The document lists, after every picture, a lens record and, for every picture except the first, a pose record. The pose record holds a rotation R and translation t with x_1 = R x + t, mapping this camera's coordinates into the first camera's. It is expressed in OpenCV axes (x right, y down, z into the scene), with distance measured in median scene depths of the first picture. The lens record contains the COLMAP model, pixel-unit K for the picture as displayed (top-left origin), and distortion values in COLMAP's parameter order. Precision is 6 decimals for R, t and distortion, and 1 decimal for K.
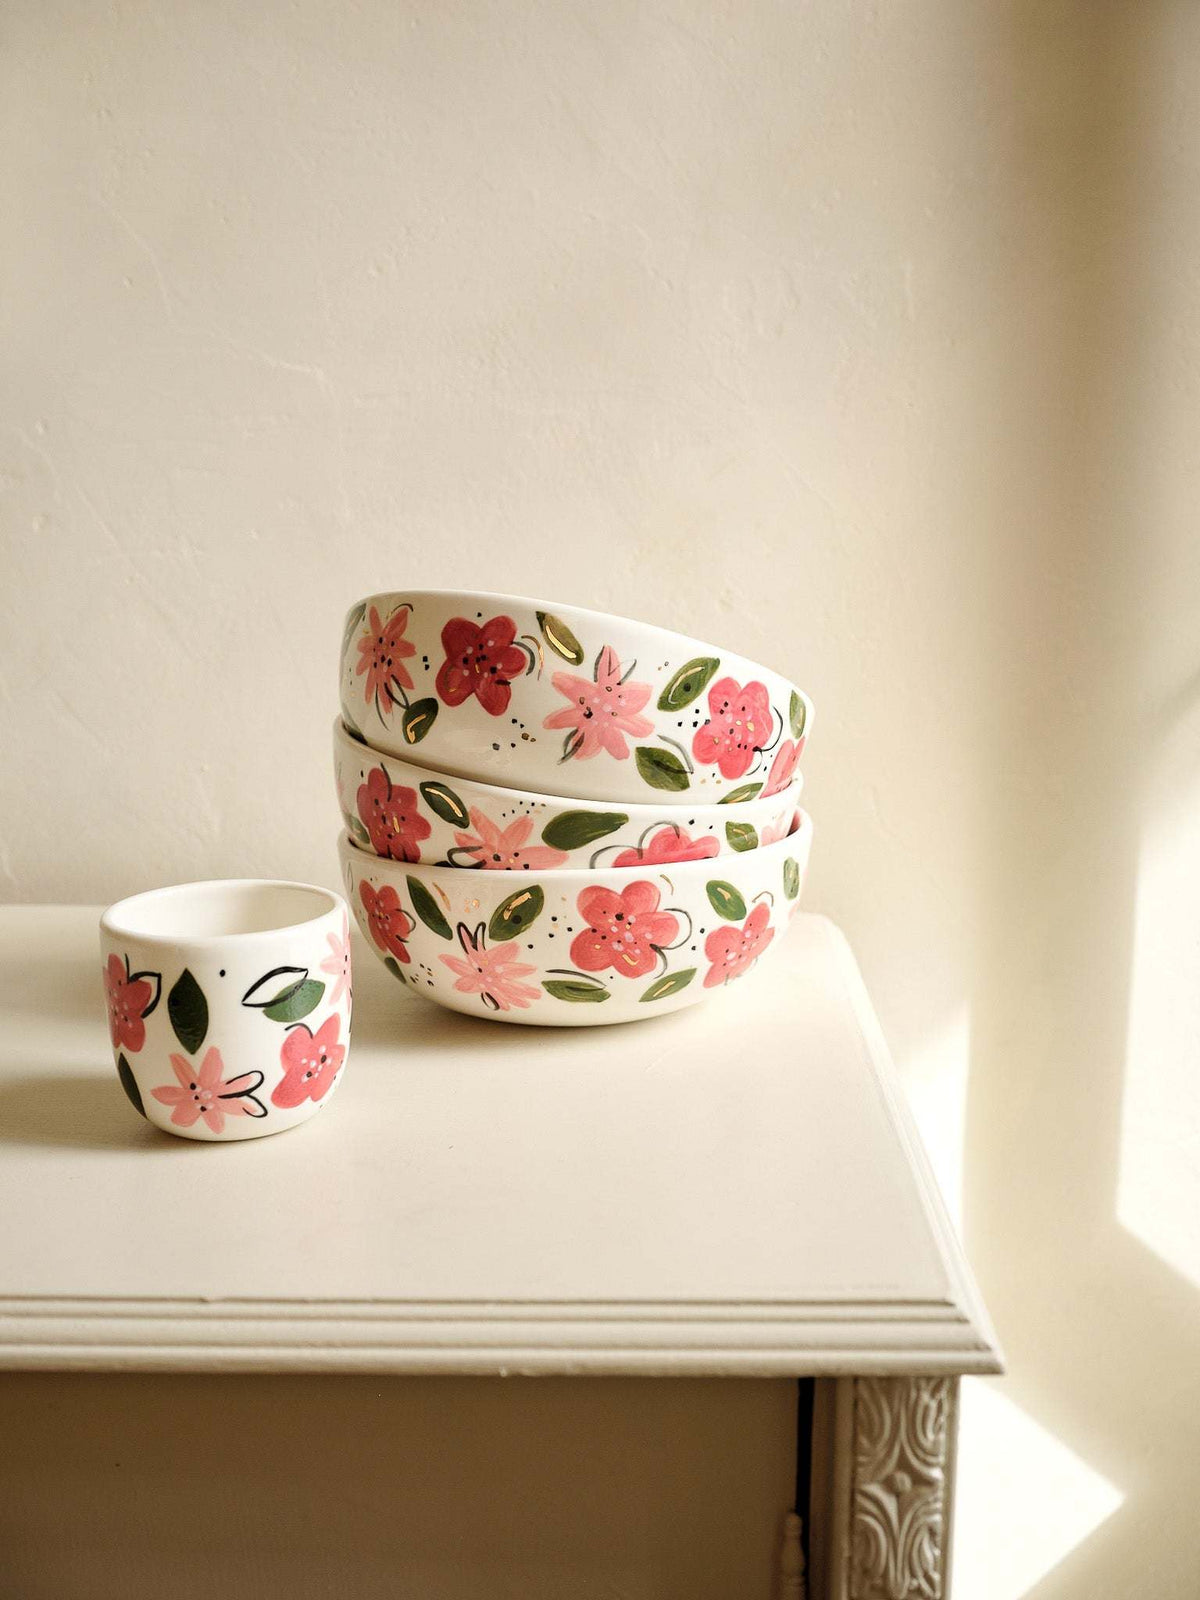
lens RADIAL K [[1813.3, 0, 607.1], [0, 1813.3, 770.4], [0, 0, 1]] dist [-0.015940, -0.034139]
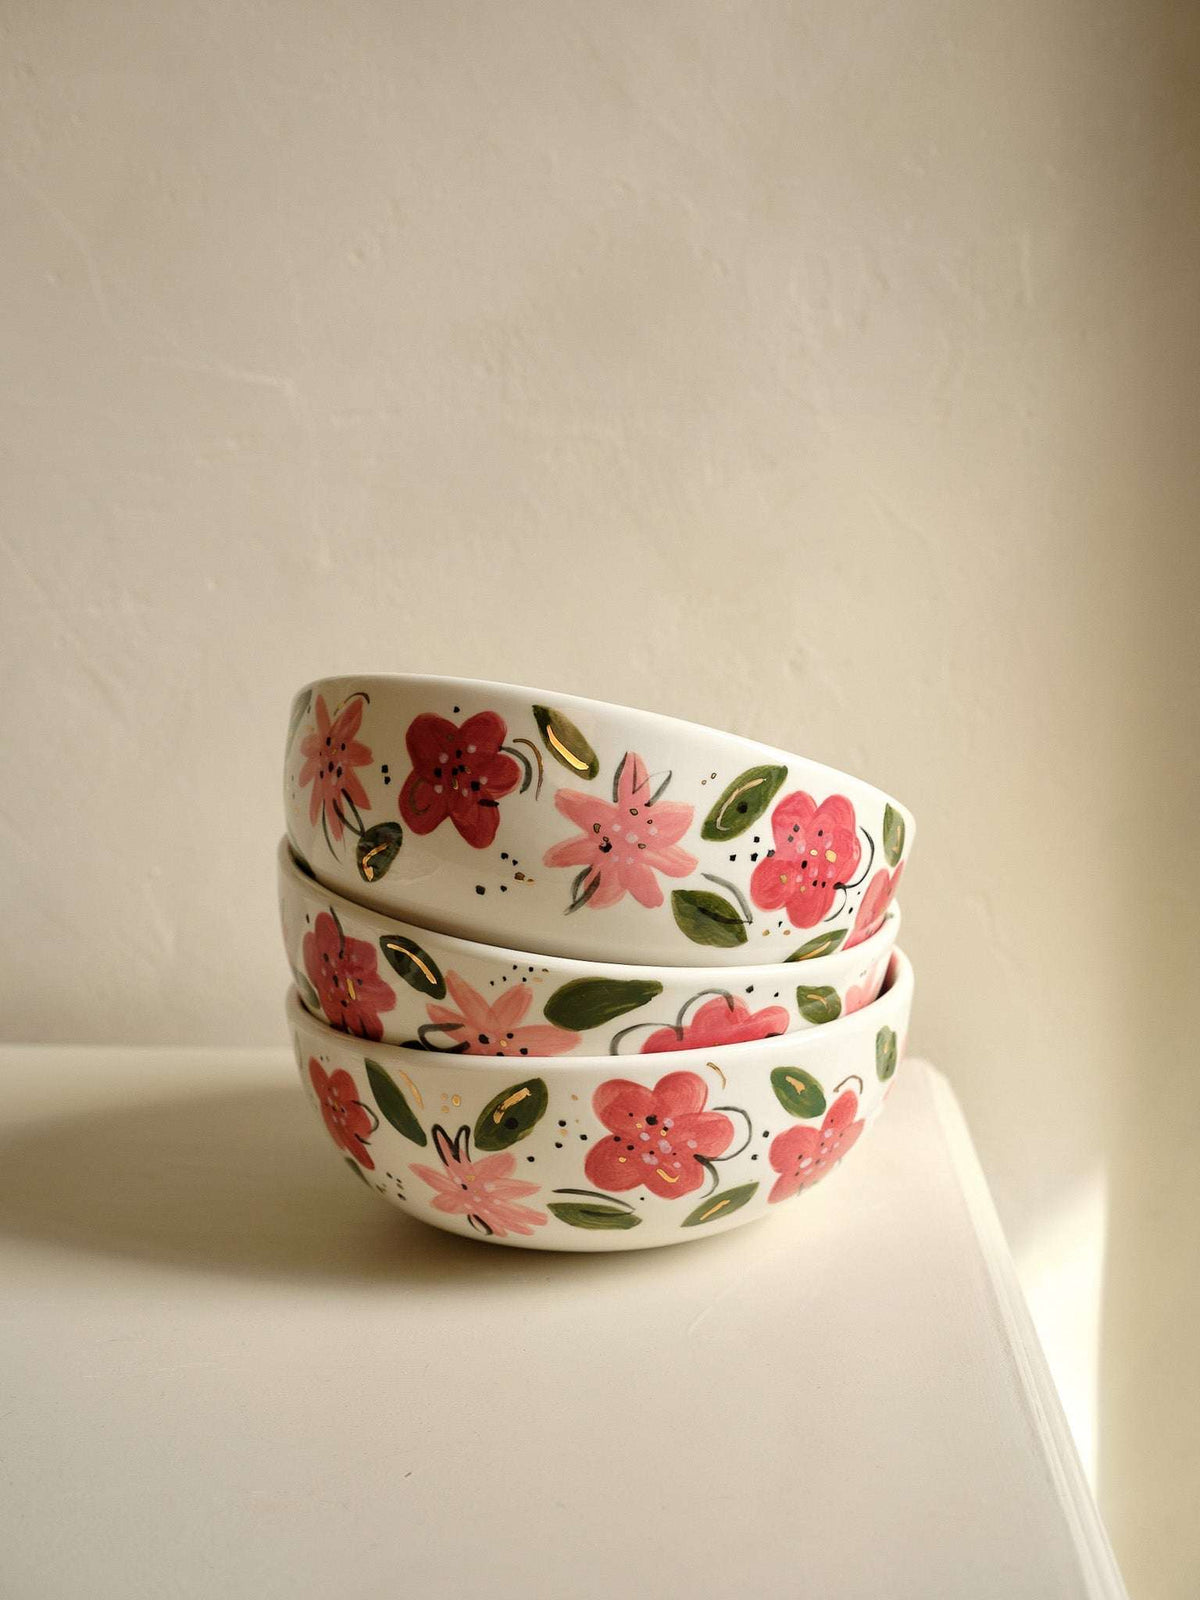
lens RADIAL K [[1813.3, 0, 607.1], [0, 1813.3, 770.4], [0, 0, 1]] dist [-0.015940, -0.034139]
pose [[0.999167, -0.005892, -0.040374, 0.019144], [0.005559, 0.999950, -0.008358, -0.054054], [0.040422, 0.008126, 0.999150, 0.269063]]
